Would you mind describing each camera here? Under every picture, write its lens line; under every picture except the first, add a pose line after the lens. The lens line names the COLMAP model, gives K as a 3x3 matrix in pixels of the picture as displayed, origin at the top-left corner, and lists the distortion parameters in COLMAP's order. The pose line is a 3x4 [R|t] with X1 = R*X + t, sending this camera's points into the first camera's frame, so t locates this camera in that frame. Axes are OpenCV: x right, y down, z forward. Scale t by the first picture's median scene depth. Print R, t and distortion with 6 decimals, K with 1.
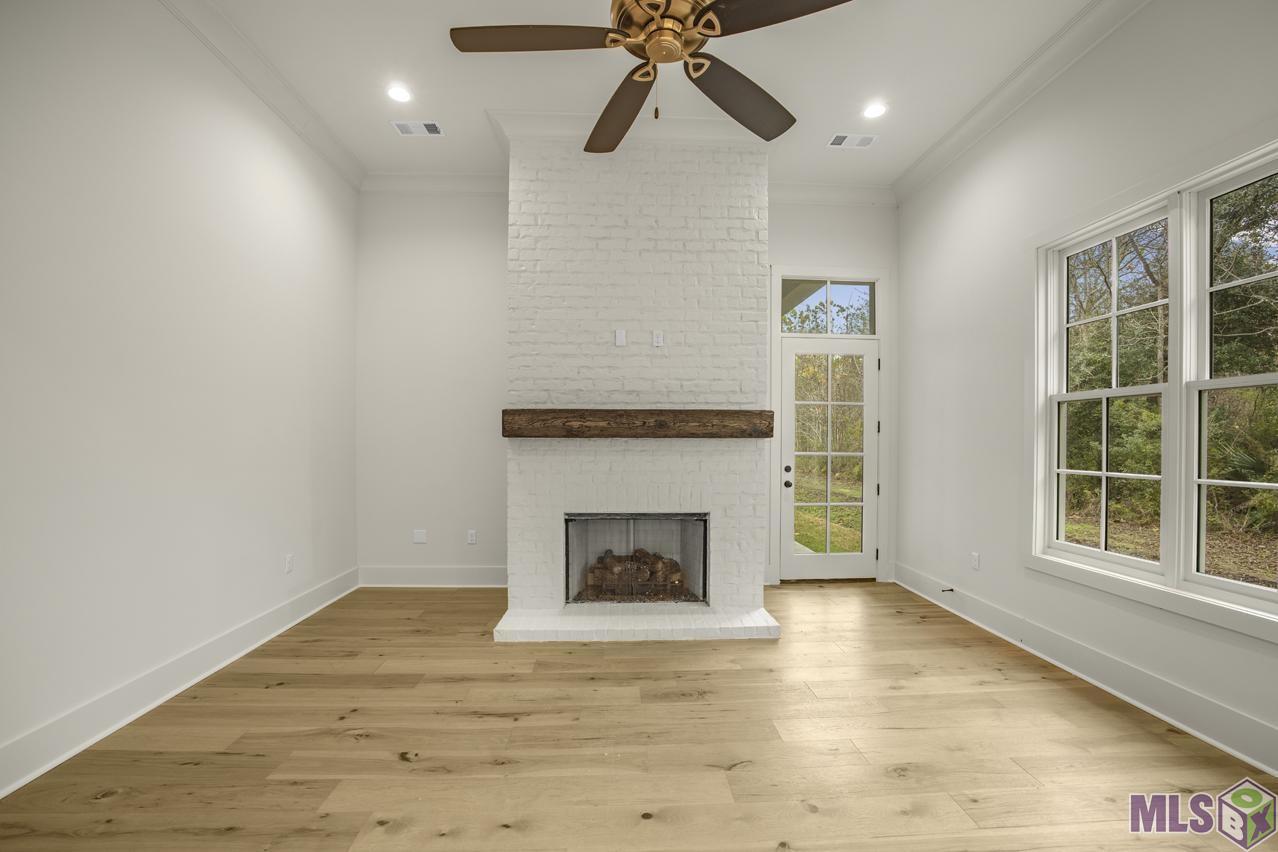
lens RADIAL K [[534.0, 0, 638.7], [0, 534.0, 438.6], [0, 0, 1]] dist [-0.037071, 0.000367]
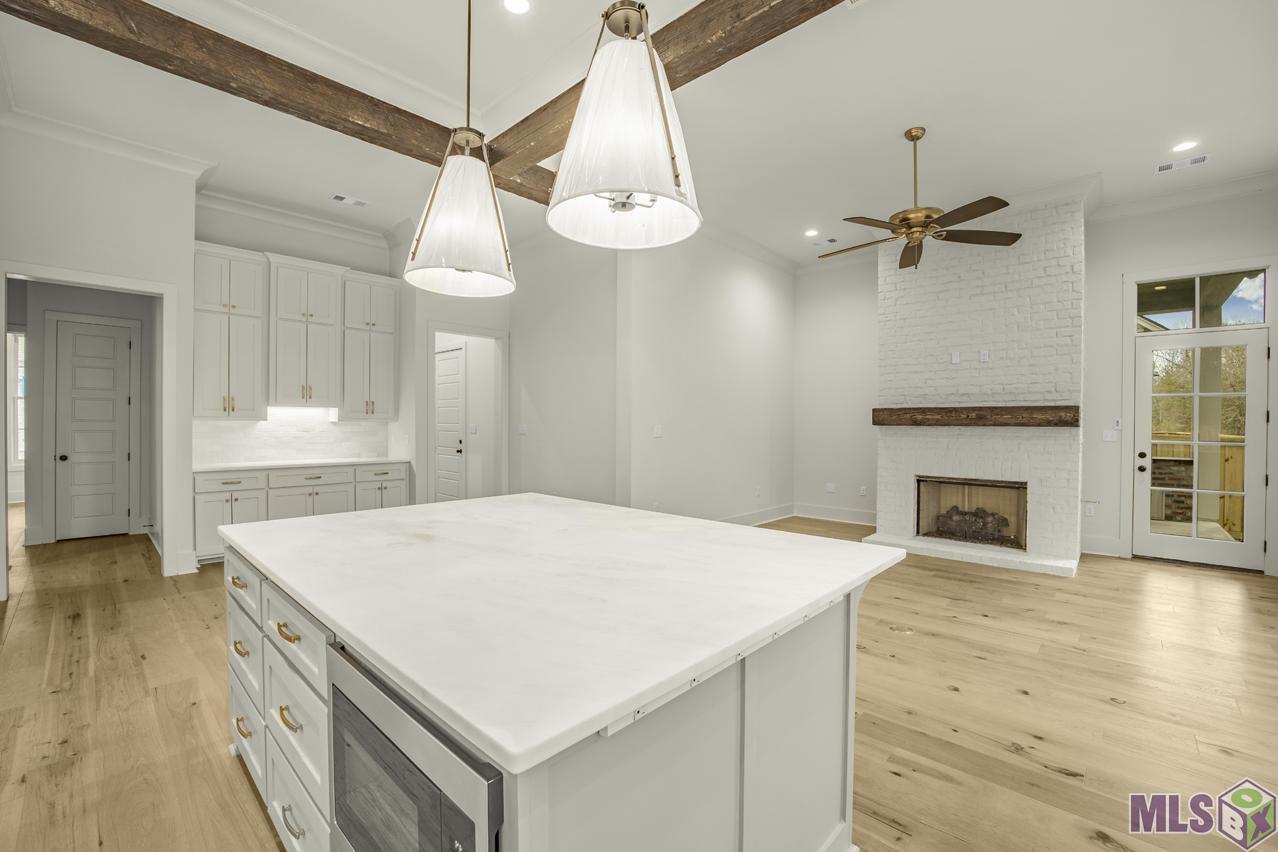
lens RADIAL K [[534.0, 0, 639.0], [0, 534.0, 427.2], [0, 0, 1]] dist [-0.037071, 0.000367]
pose [[0.694297, 0.007010, -0.719655, 0.402587], [-0.006923, 0.999971, 0.003061, 0.002959], [0.719656, 0.002857, 0.694325, -0.623655]]
